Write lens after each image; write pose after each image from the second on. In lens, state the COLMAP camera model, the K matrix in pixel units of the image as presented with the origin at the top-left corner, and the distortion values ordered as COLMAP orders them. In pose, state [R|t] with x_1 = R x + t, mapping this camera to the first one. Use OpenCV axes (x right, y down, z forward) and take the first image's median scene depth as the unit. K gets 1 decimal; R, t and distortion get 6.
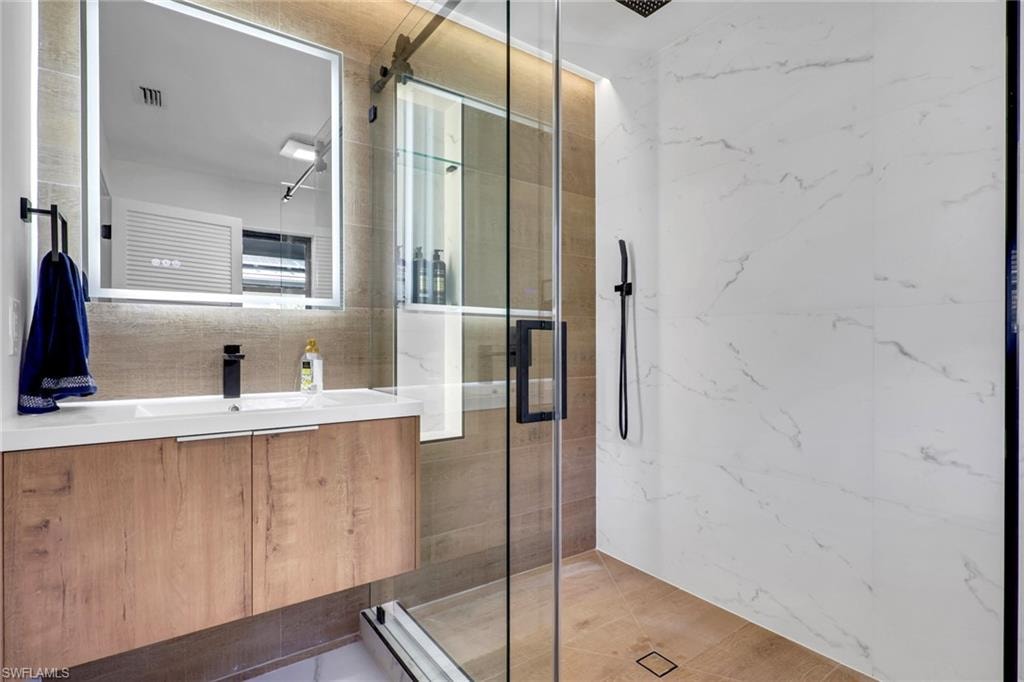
lens RADIAL K [[484.4, 0, 501.4], [0, 484.4, 346.2], [0, 0, 1]] dist [-0.003364, -0.000080]
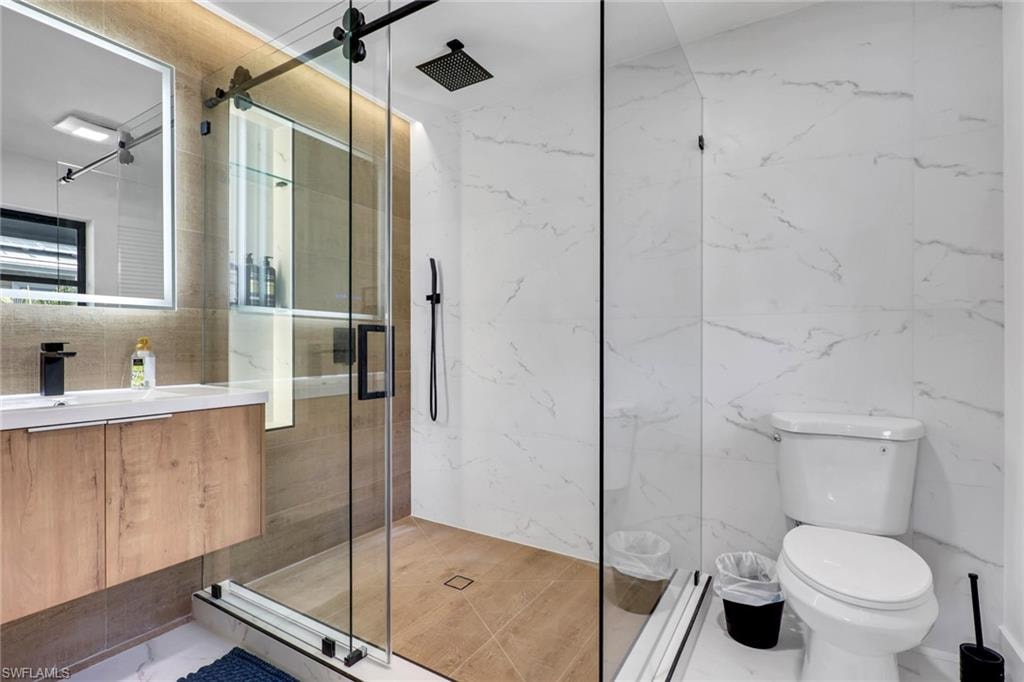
lens RADIAL K [[484.4, 0, 501.4], [0, 484.4, 346.2], [0, 0, 1]] dist [-0.003364, -0.000080]
pose [[0.924585, -0.000021, 0.380976, -0.068362], [0.000502, 0.999999, -0.001163, 0.005448], [-0.380976, 0.001266, 0.924584, -0.241788]]
